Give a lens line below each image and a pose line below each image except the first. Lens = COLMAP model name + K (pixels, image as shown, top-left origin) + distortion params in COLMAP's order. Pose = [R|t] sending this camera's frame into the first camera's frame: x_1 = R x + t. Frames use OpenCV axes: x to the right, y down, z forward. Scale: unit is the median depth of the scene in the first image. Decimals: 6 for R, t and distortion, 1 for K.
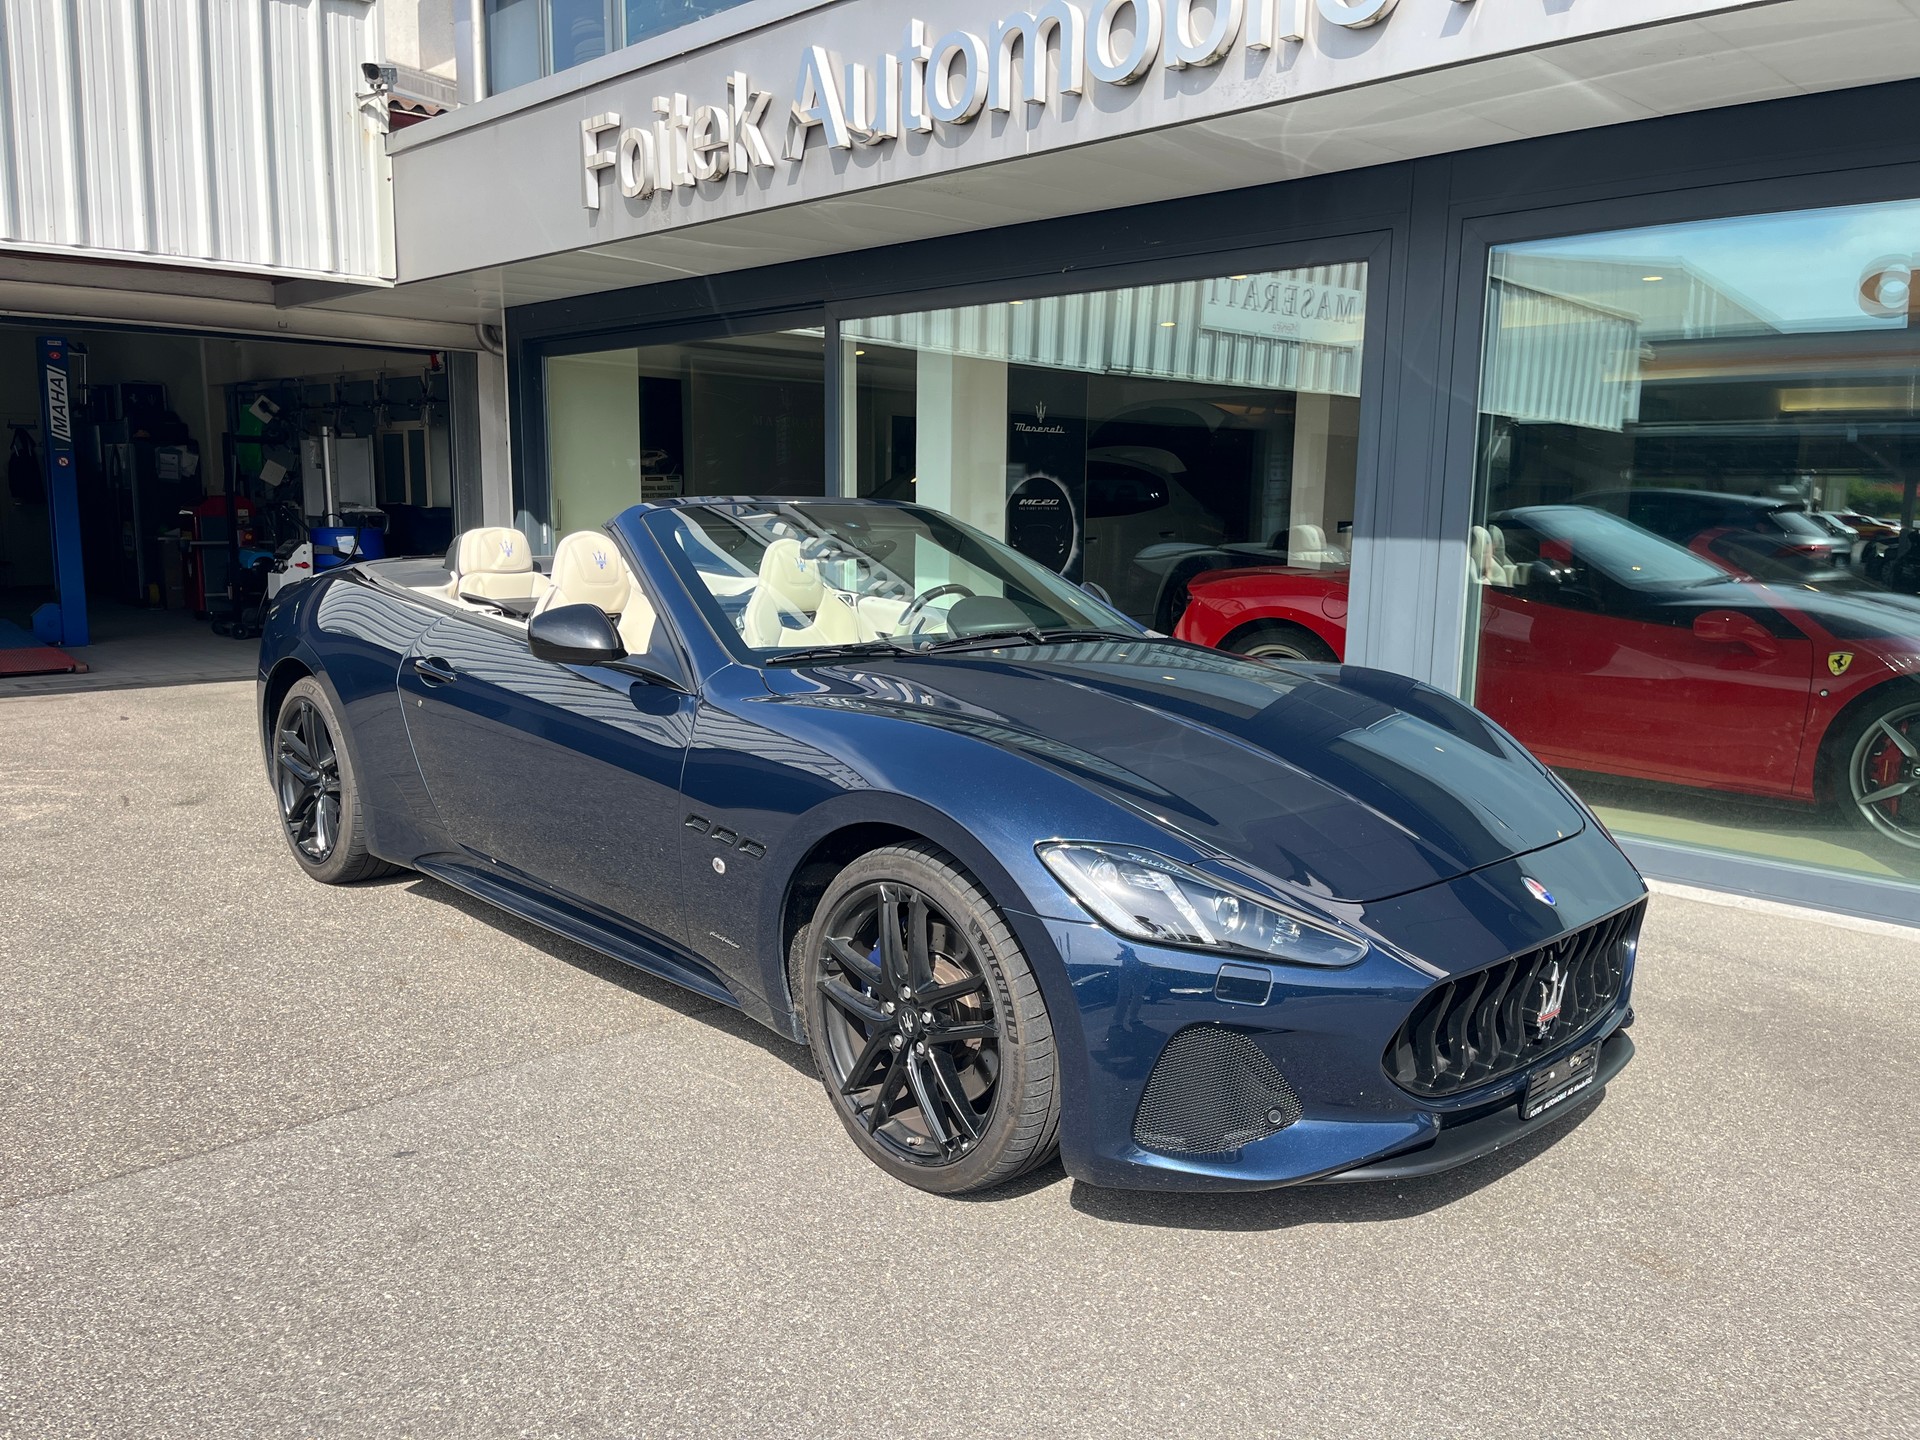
lens RADIAL K [[1455.2, 0, 967.8], [0, 1455.2, 734.4], [0, 0, 1]] dist [0.033758, -0.045317]
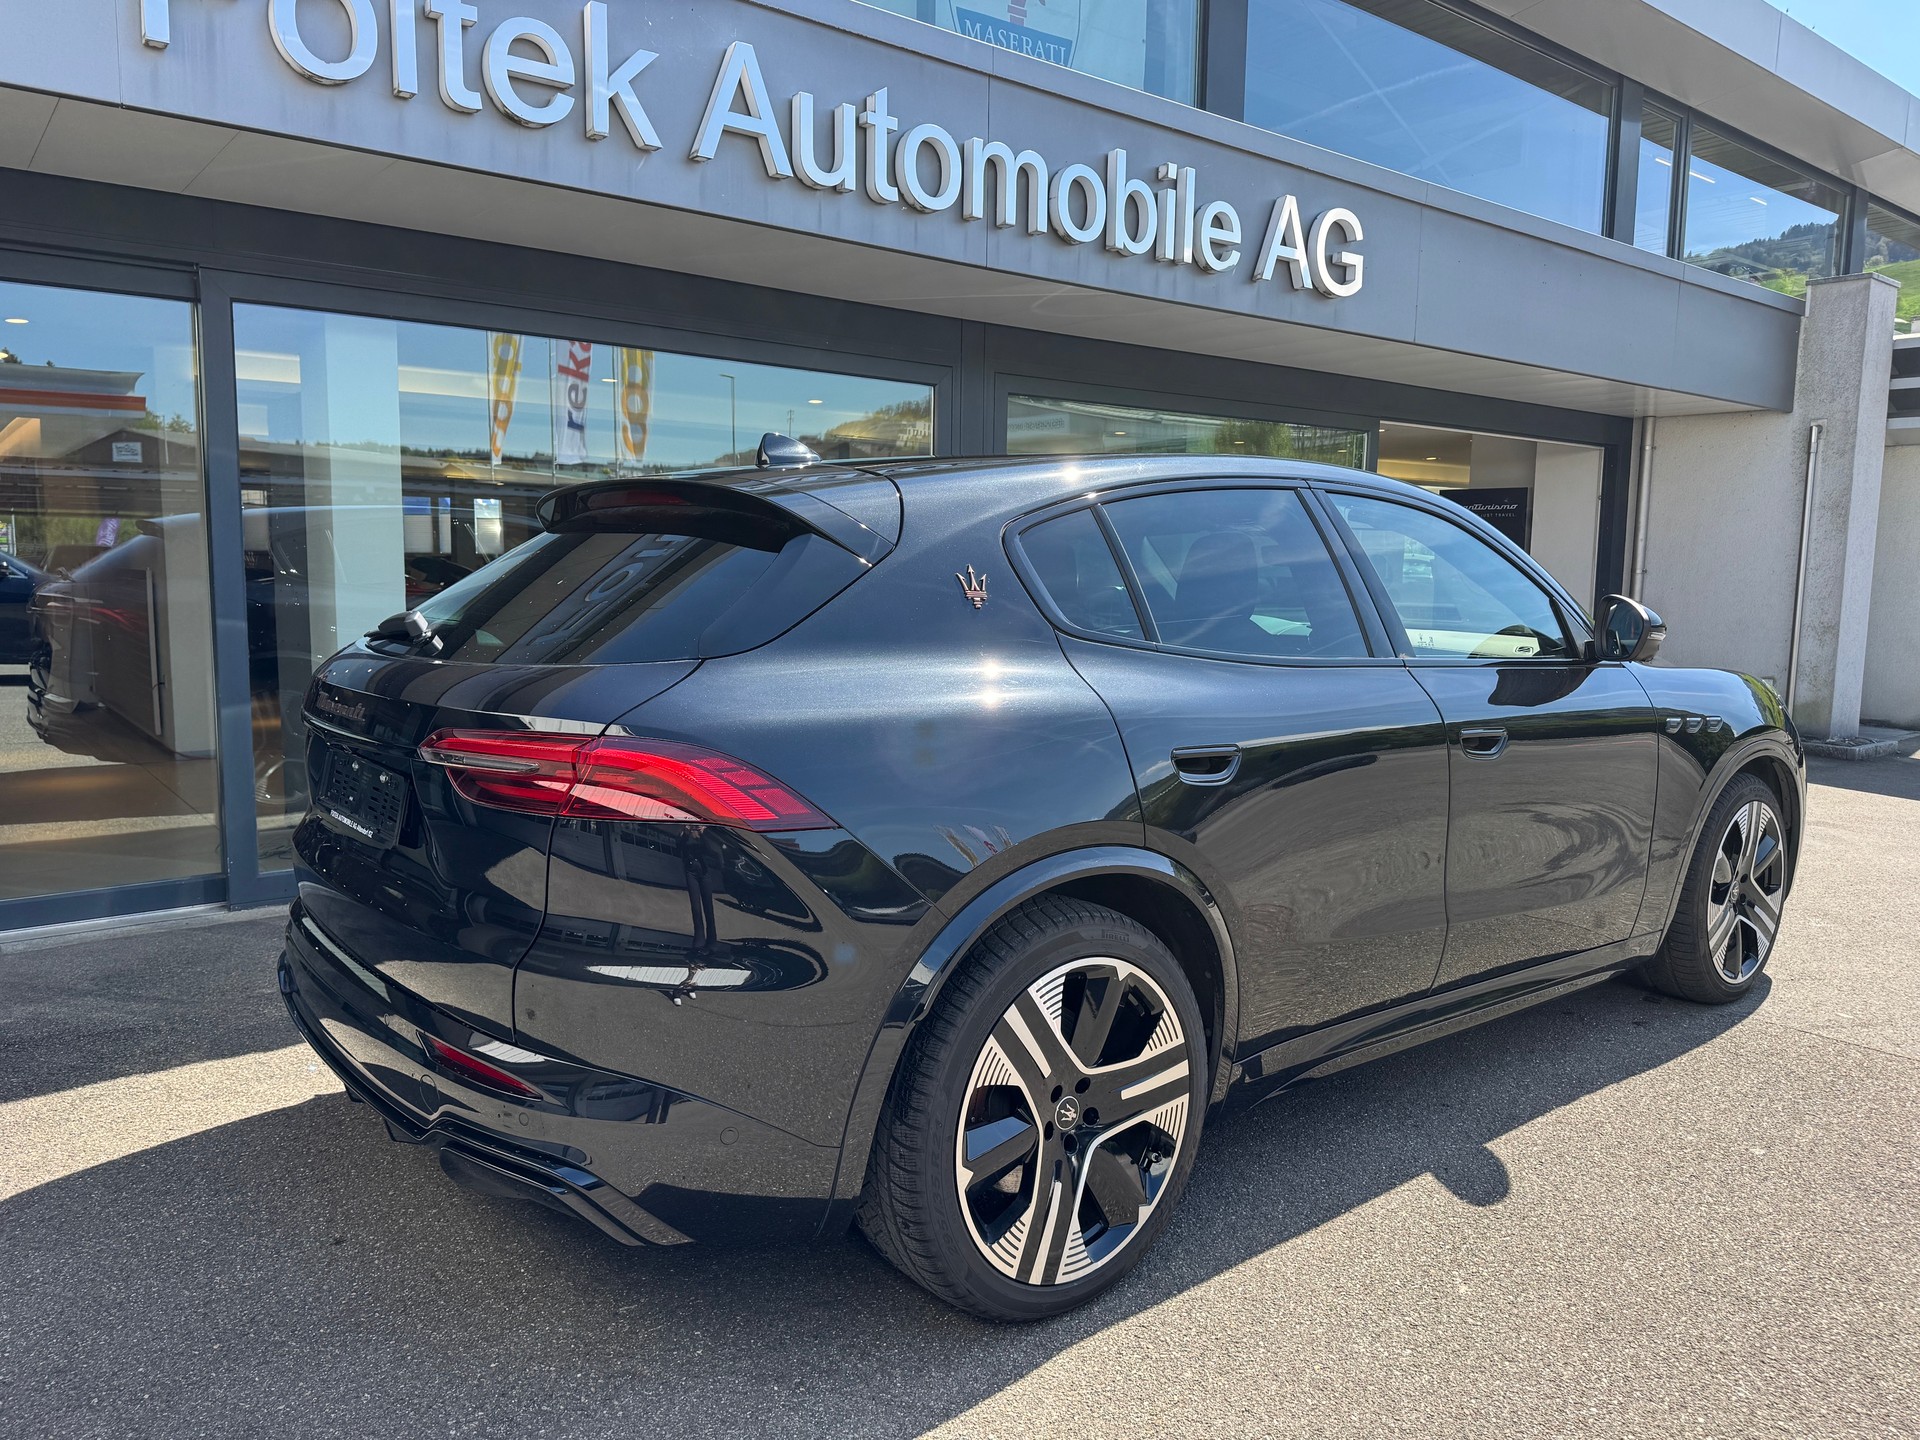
lens RADIAL K [[1359.4, 0, 948.3], [0, 1359.4, 725.6], [0, 0, 1]] dist [0.026478, -0.037662]
pose [[0.121014, -0.130785, 0.983997, -0.559604], [0.146942, 0.982722, 0.112545, -0.094056], [-0.981715, 0.130972, 0.138141, 0.503879]]
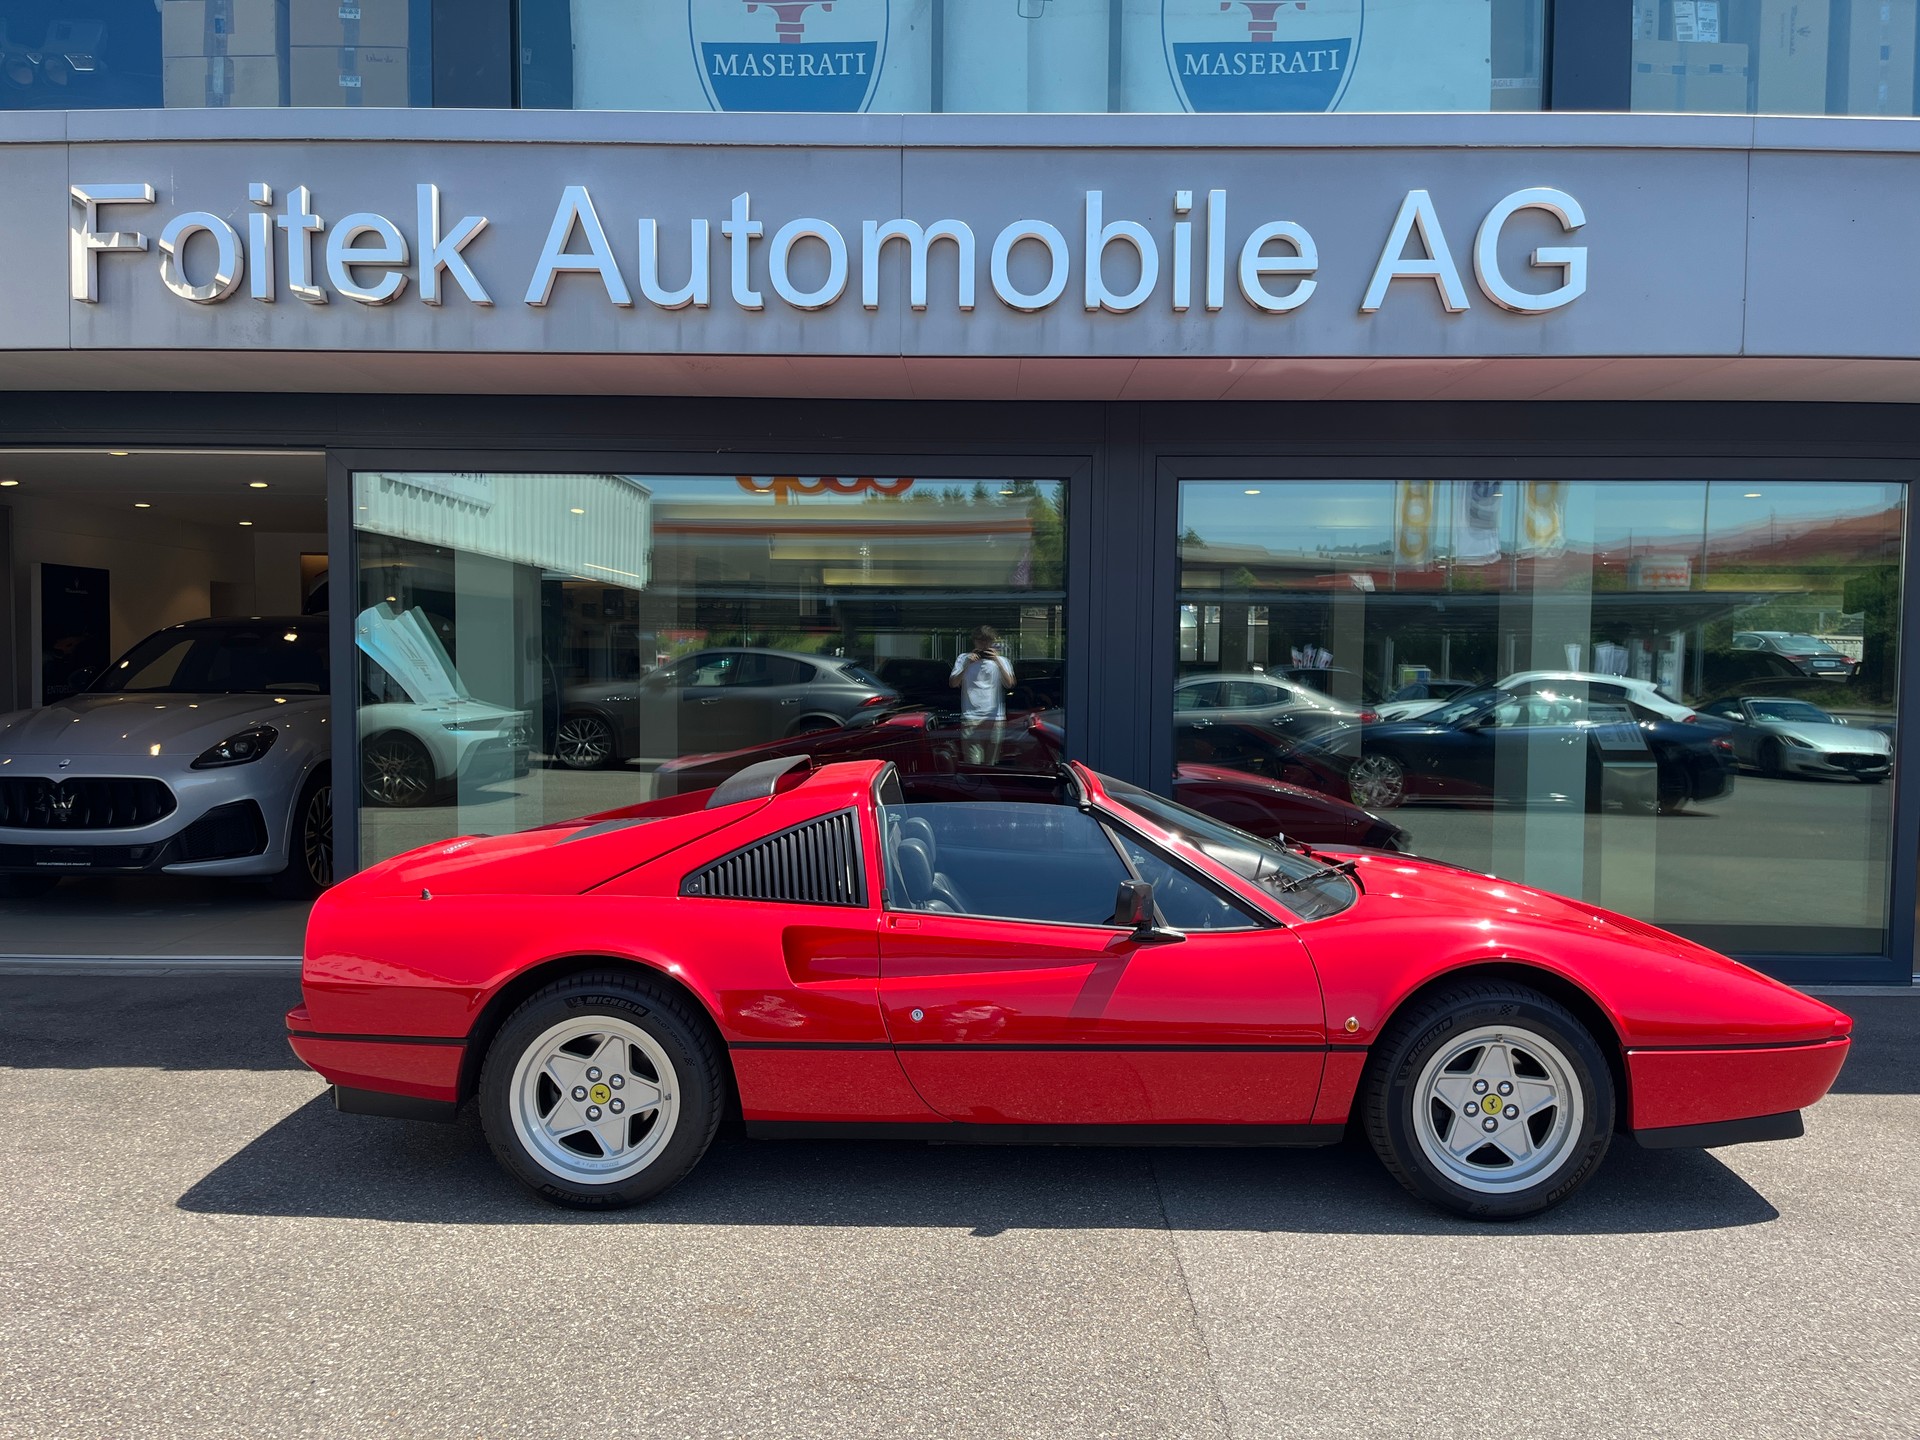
lens RADIAL K [[1455.2, 0, 967.8], [0, 1455.2, 734.4], [0, 0, 1]] dist [0.033758, -0.045317]
pose [[0.718176, -0.045140, 0.694396, -0.340247], [0.112374, 0.992319, -0.051715, -0.045352], [-0.686728, 0.115172, 0.717732, 0.153668]]
